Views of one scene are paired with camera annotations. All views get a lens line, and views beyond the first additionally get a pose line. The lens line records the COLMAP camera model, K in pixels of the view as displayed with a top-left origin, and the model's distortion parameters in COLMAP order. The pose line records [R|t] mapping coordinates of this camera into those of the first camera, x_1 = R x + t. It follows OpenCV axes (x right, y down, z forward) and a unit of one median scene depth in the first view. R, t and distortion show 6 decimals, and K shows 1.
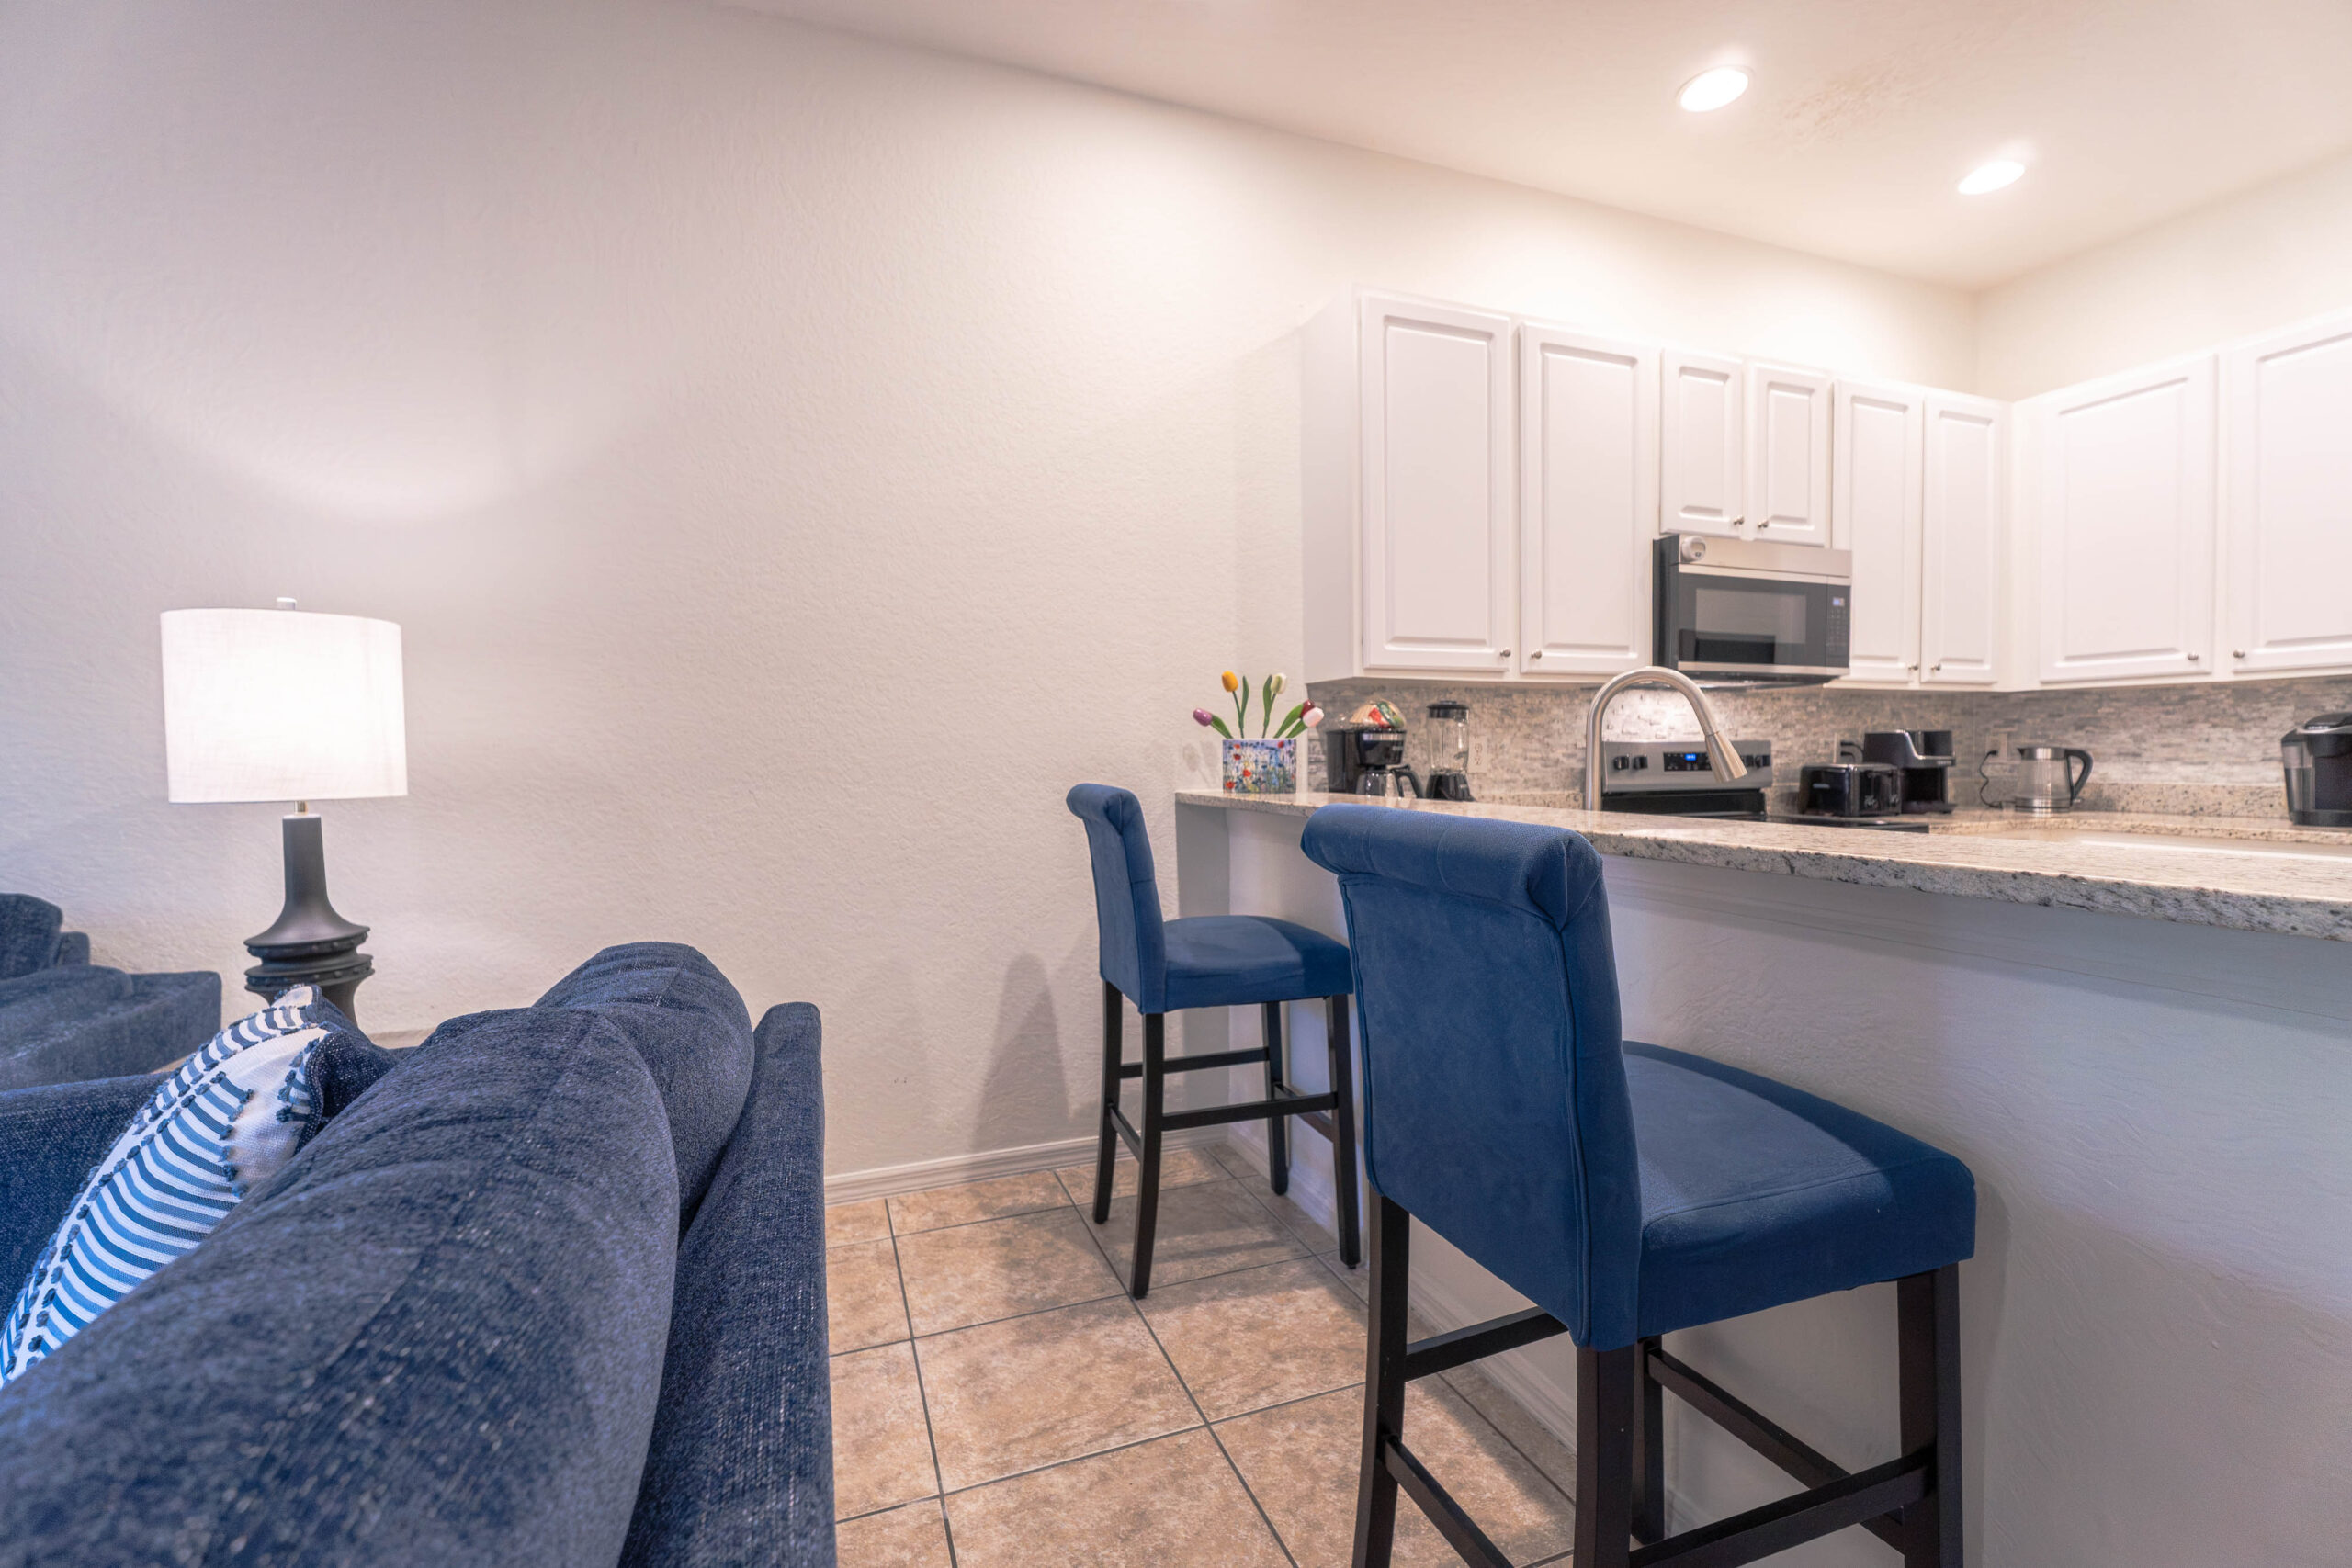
lens RADIAL K [[1013.6, 0, 1173.3], [0, 1013.6, 781.5], [0, 0, 1]] dist [-0.009734, -0.000476]
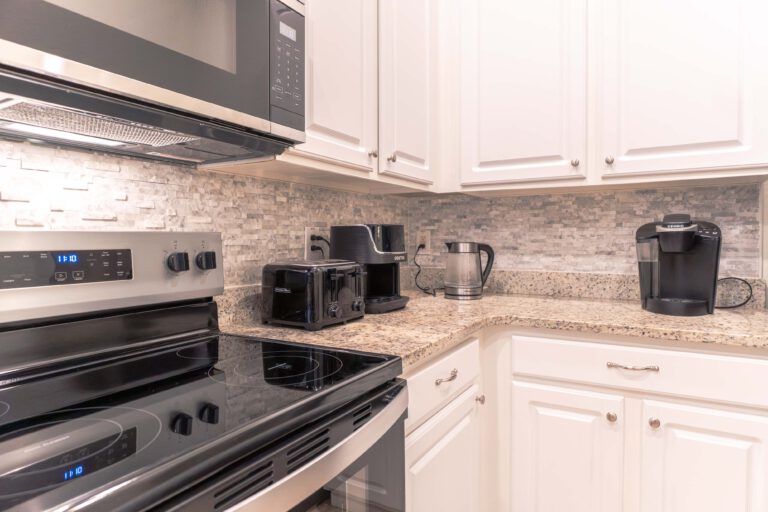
lens RADIAL K [[465.0, 0, 384.7], [0, 465.0, 253.1], [0, 0, 1]] dist [-0.001379, -0.000086]
pose [[0.776238, -0.012517, 0.630316, 0.463175], [0.014332, 0.999895, 0.002206, -0.024268], [-0.630277, 0.007321, 0.776336, 0.649639]]
